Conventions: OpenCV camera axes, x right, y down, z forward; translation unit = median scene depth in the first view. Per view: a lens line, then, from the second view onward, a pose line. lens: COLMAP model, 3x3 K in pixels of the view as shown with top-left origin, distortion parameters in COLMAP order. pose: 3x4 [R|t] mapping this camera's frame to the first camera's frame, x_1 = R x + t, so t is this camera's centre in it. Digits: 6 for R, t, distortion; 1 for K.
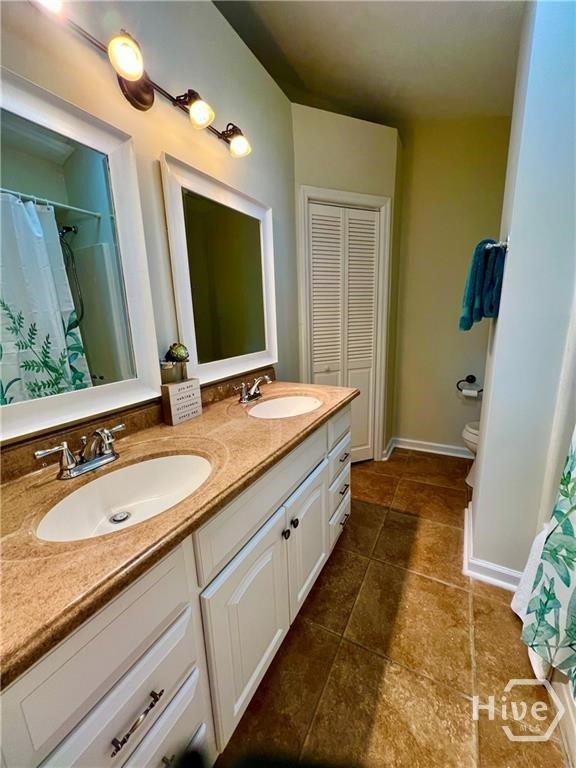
lens RADIAL K [[304.8, 0, 288.0], [0, 304.8, 384.0], [0, 0, 1]] dist [-0.011446, 0.000122]
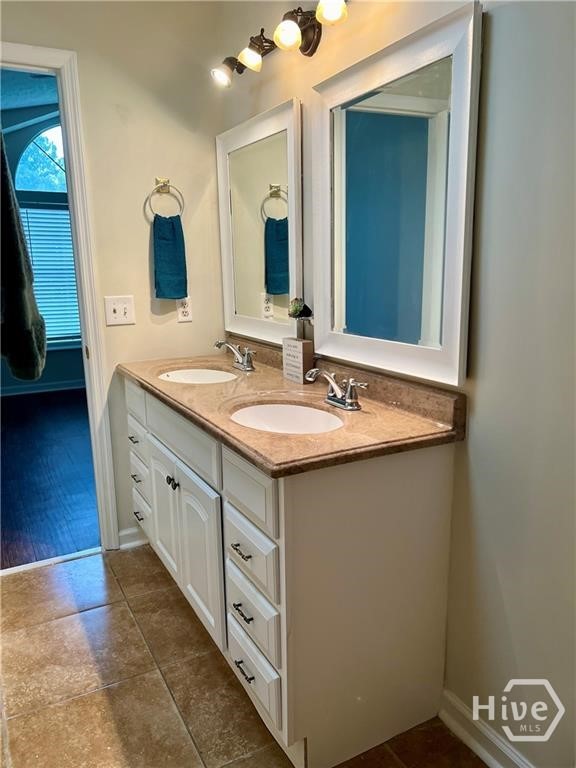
lens RADIAL K [[573.0, 0, 287.1], [0, 573.0, 387.2], [0, 0, 1]] dist [0.064342, -0.078030]
pose [[-0.544681, 0.212919, -0.811165, 1.095694], [-0.137484, 0.931478, 0.336818, -0.448228], [0.827297, 0.294980, -0.478085, 1.802986]]
